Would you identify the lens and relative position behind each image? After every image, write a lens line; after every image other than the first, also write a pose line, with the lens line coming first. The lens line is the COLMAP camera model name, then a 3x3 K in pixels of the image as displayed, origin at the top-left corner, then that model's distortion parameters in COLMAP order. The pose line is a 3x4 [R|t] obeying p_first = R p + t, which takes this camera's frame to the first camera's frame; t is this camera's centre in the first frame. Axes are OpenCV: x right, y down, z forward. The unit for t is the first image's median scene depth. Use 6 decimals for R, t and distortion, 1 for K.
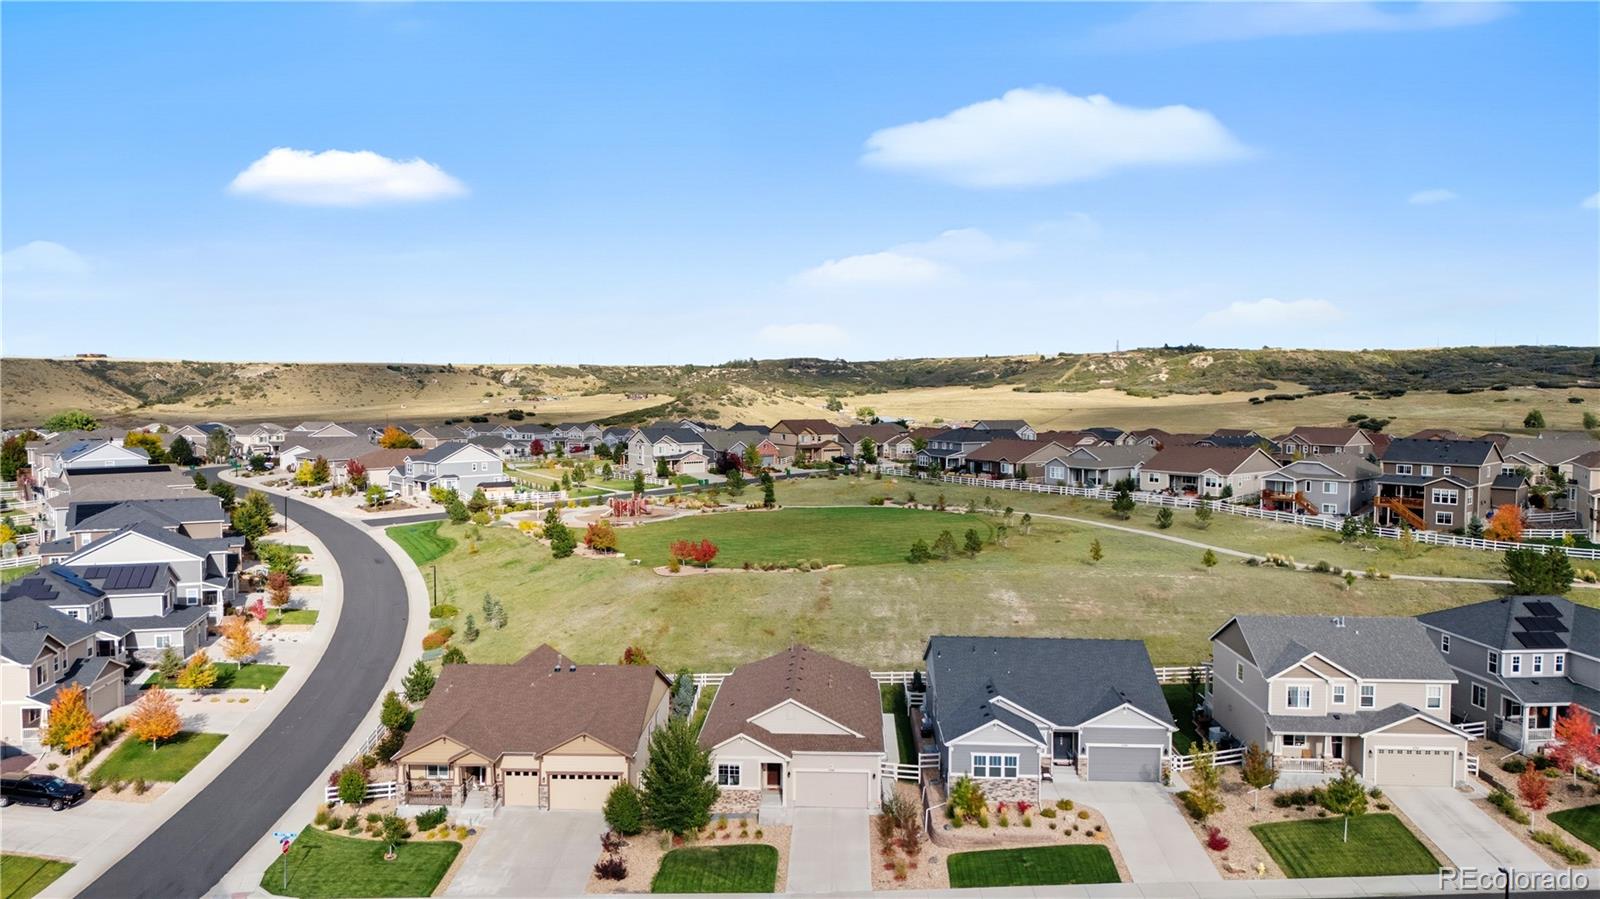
lens RADIAL K [[1179.2, 0, 800.0], [0, 1179.2, 449.5], [0, 0, 1]] dist [0.109541, -0.135743]
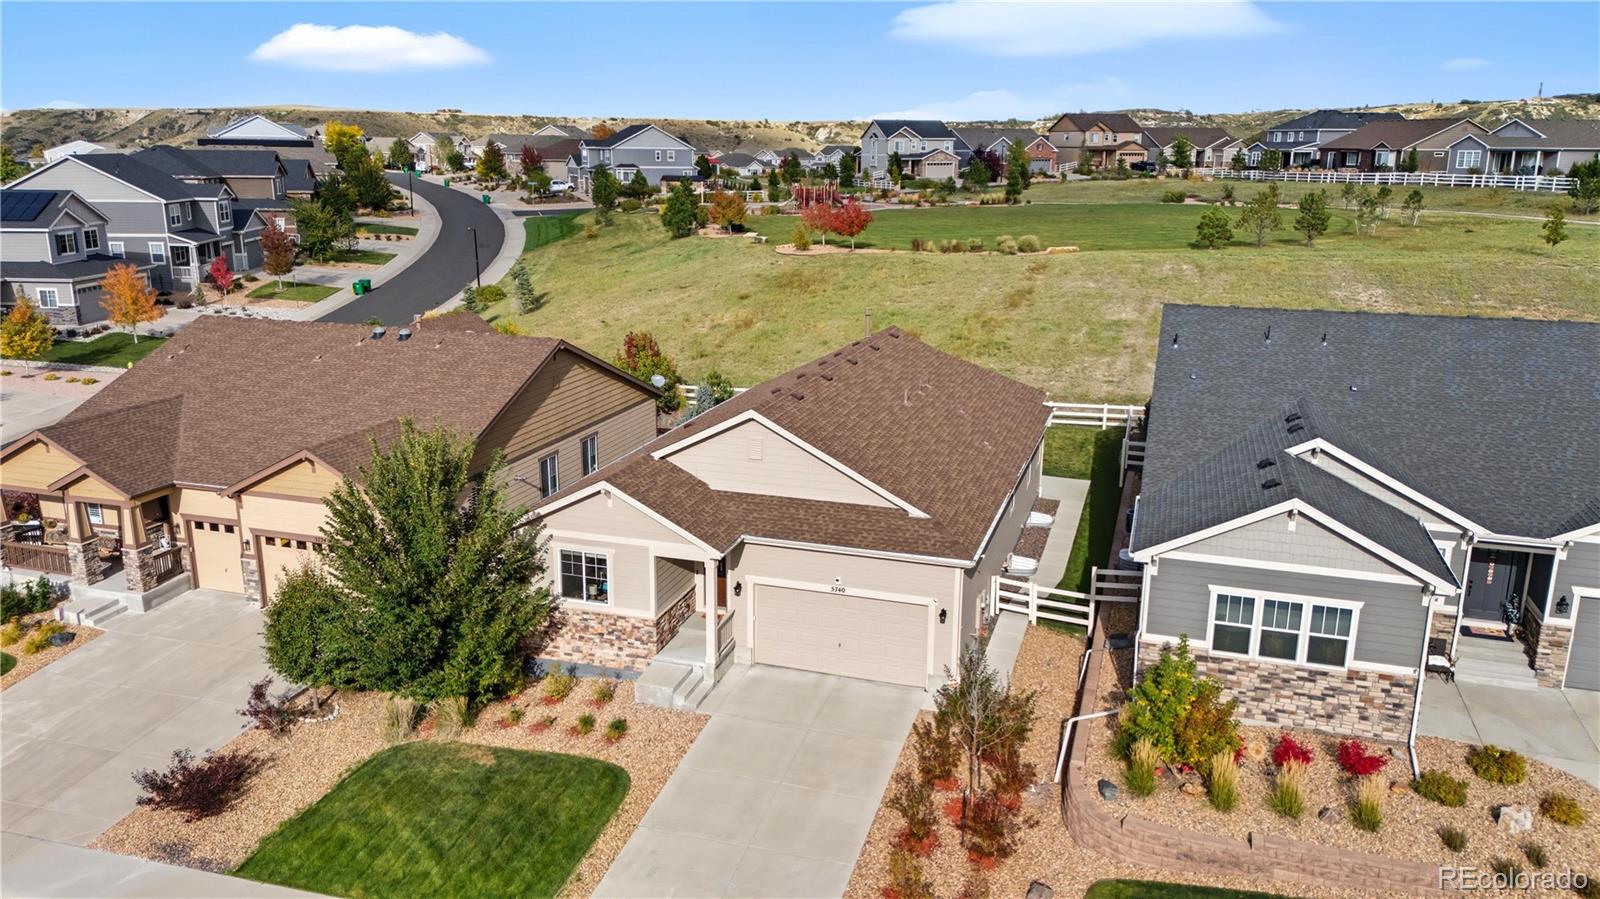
lens RADIAL K [[1179.2, 0, 800.0], [0, 1179.2, 449.5], [0, 0, 1]] dist [0.109541, -0.135743]
pose [[0.963740, 0.070152, -0.257457, 0.111020], [-0.020054, 0.981136, 0.192275, 0.145335], [0.266089, -0.180140, 0.946967, 0.619048]]
